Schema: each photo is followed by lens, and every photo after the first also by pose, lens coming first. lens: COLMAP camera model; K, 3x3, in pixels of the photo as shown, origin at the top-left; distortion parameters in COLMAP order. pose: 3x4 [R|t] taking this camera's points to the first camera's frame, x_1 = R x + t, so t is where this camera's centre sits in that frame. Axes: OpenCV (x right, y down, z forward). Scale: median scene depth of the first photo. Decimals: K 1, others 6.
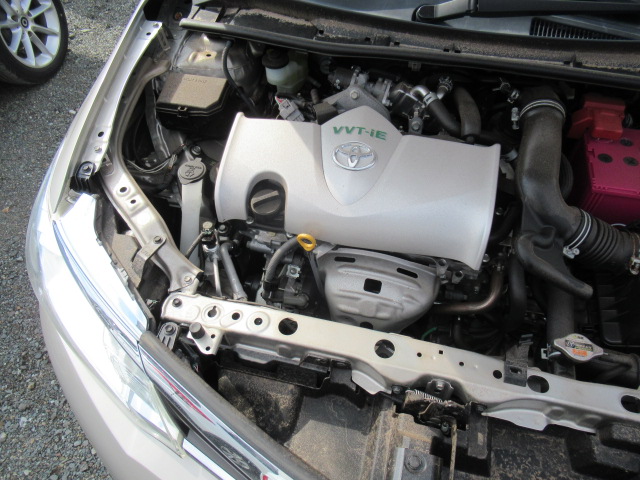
lens RADIAL K [[483.0, 0, 320.5], [0, 483.0, 240.3], [0, 0, 1]] dist [0.008364, -0.011618]
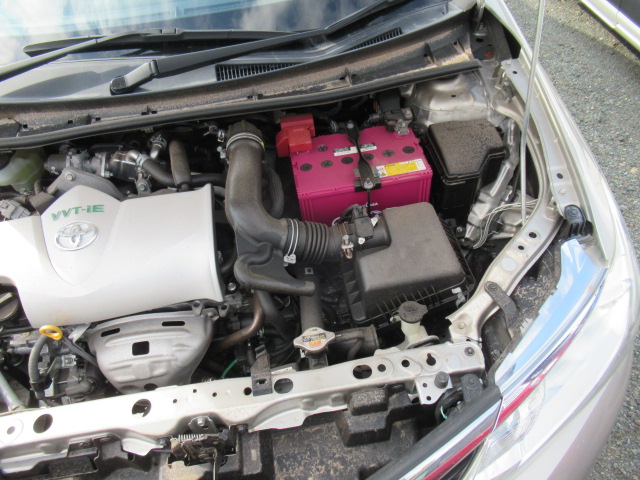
lens RADIAL K [[483.0, 0, 321.2], [0, 483.0, 240.1], [0, 0, 1]] dist [0.008364, -0.011618]
pose [[0.924680, -0.317092, 0.210761, 0.326892], [0.331561, 0.942734, -0.036319, 0.043612], [-0.187176, 0.103463, 0.976863, -0.098486]]
